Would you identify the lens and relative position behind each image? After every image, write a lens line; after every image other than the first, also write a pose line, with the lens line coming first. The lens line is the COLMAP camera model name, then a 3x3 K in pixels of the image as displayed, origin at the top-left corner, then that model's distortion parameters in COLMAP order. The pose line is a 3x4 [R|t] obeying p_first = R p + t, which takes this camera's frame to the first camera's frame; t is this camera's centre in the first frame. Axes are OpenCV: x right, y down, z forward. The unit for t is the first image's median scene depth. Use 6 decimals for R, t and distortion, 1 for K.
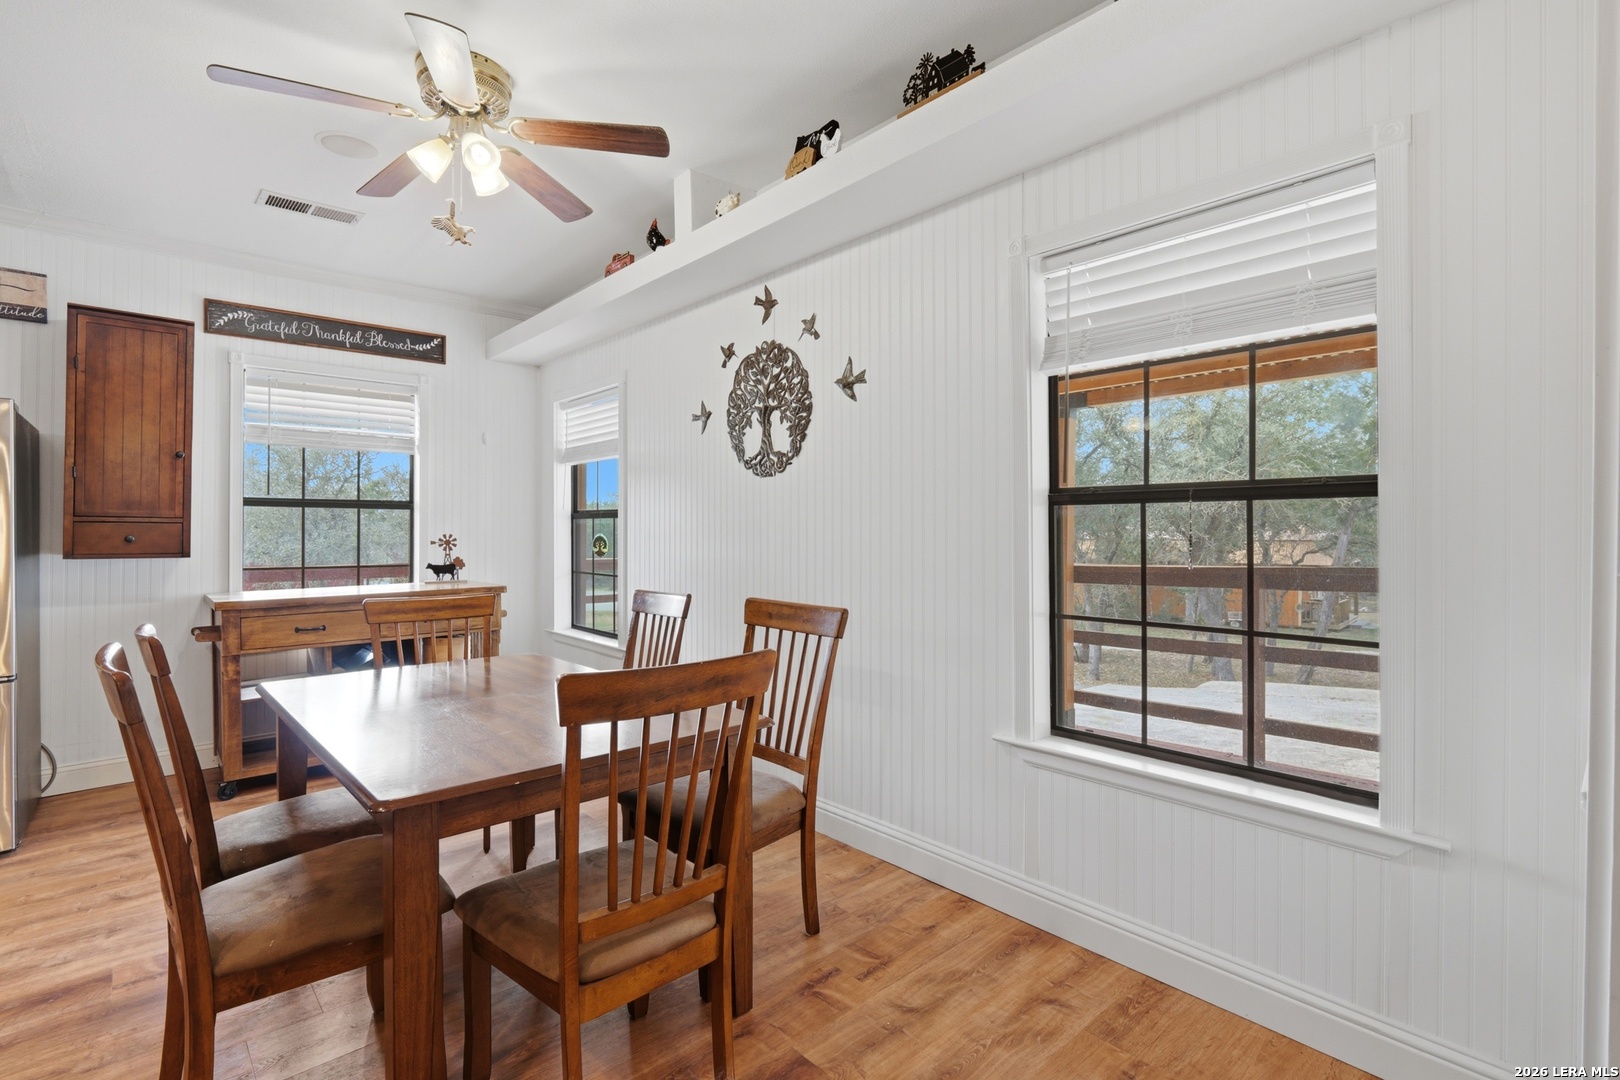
lens RADIAL K [[747.9, 0, 806.6], [0, 747.9, 531.5], [0, 0, 1]] dist [-0.005430, 0.000555]
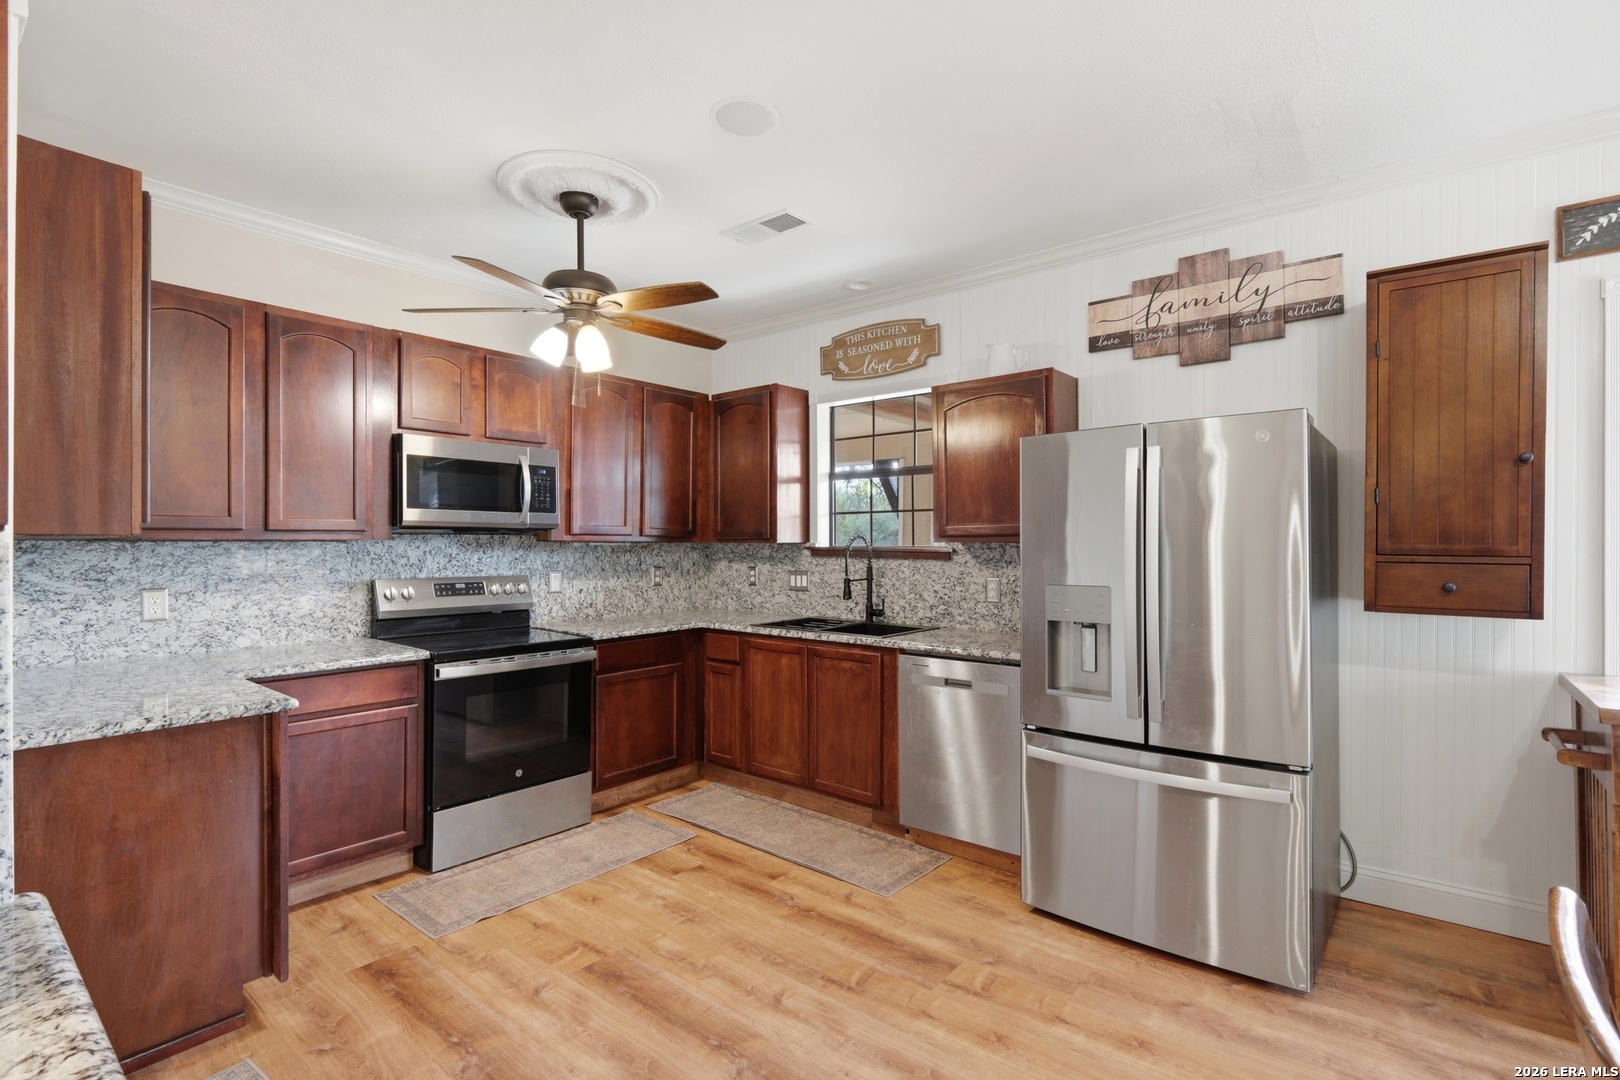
lens RADIAL K [[747.9, 0, 810.2], [0, 747.9, 541.2], [0, 0, 1]] dist [-0.005430, 0.000555]
pose [[0.150631, -0.005536, -0.988575, -0.311280], [0.001412, 0.999985, -0.005385, -0.029772], [0.988589, -0.000585, 0.150637, 0.306780]]
